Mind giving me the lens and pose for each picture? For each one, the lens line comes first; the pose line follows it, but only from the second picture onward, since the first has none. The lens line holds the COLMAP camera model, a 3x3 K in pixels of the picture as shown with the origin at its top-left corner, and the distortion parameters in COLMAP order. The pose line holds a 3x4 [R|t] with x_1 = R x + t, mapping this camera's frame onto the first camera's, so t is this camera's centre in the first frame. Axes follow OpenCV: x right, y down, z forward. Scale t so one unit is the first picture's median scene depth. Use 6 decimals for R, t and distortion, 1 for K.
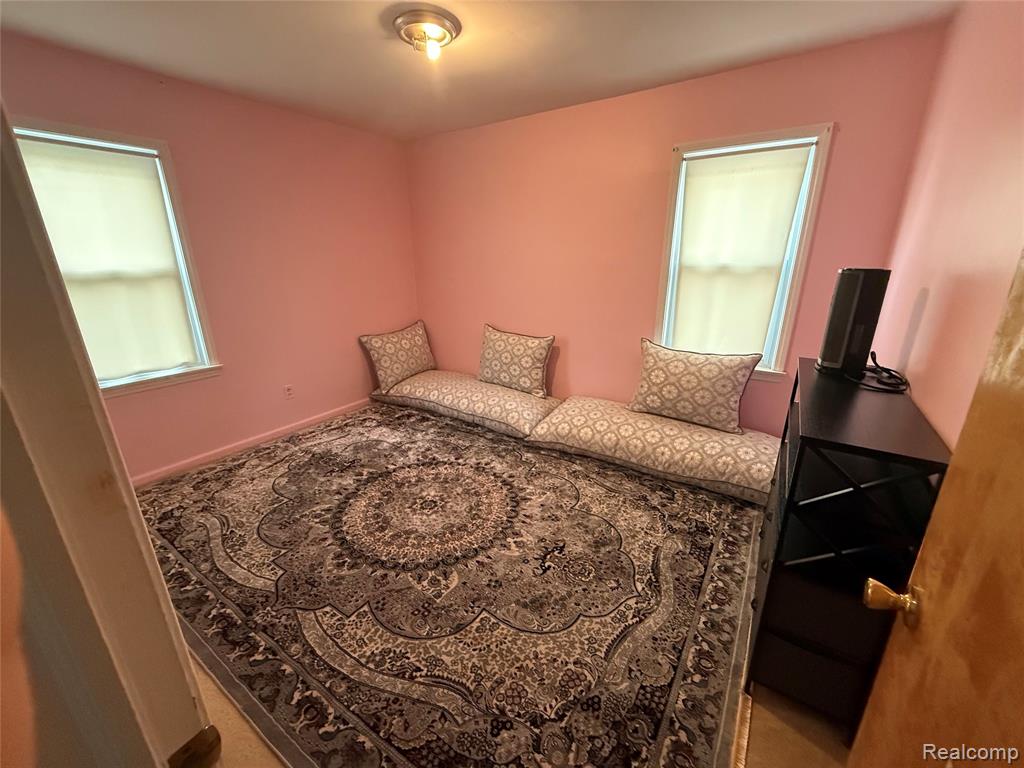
lens RADIAL K [[407.7, 0, 512.7], [0, 407.7, 384.0], [0, 0, 1]] dist [0.000292, 0.000215]
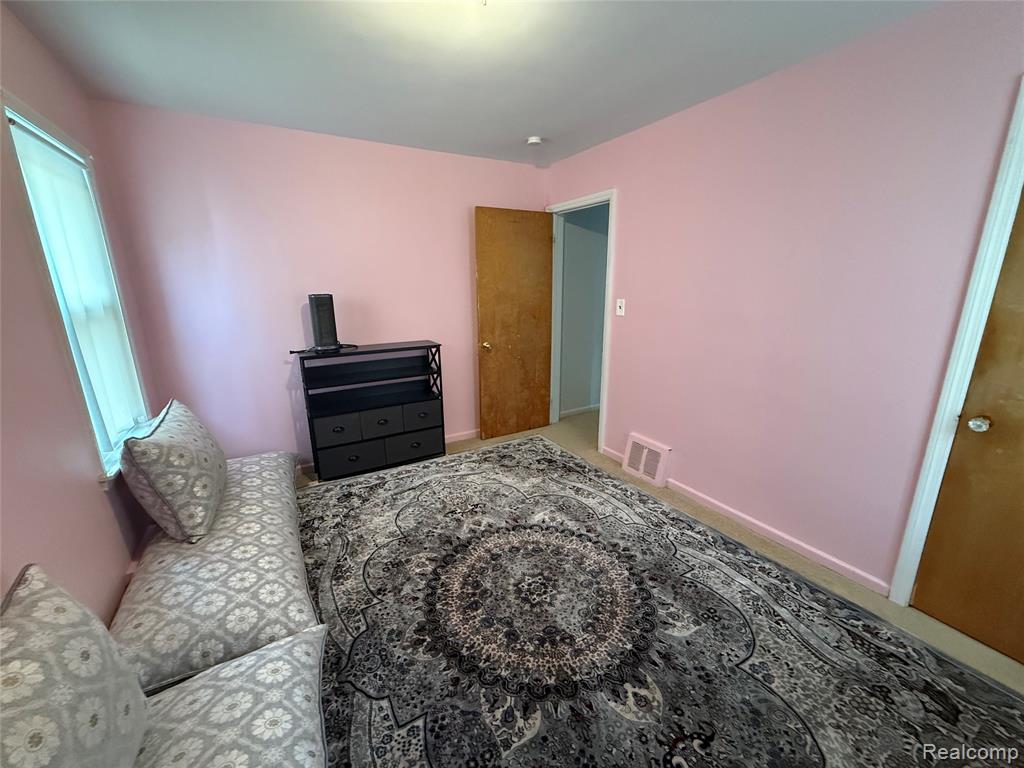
lens RADIAL K [[407.7, 0, 511.5], [0, 407.7, 384.7], [0, 0, 1]] dist [0.000292, 0.000215]
pose [[-0.898971, -0.091874, 0.428264, -0.578883], [0.148636, 0.855748, 0.495583, -0.563016], [-0.412018, 0.509170, -0.755637, 1.757824]]
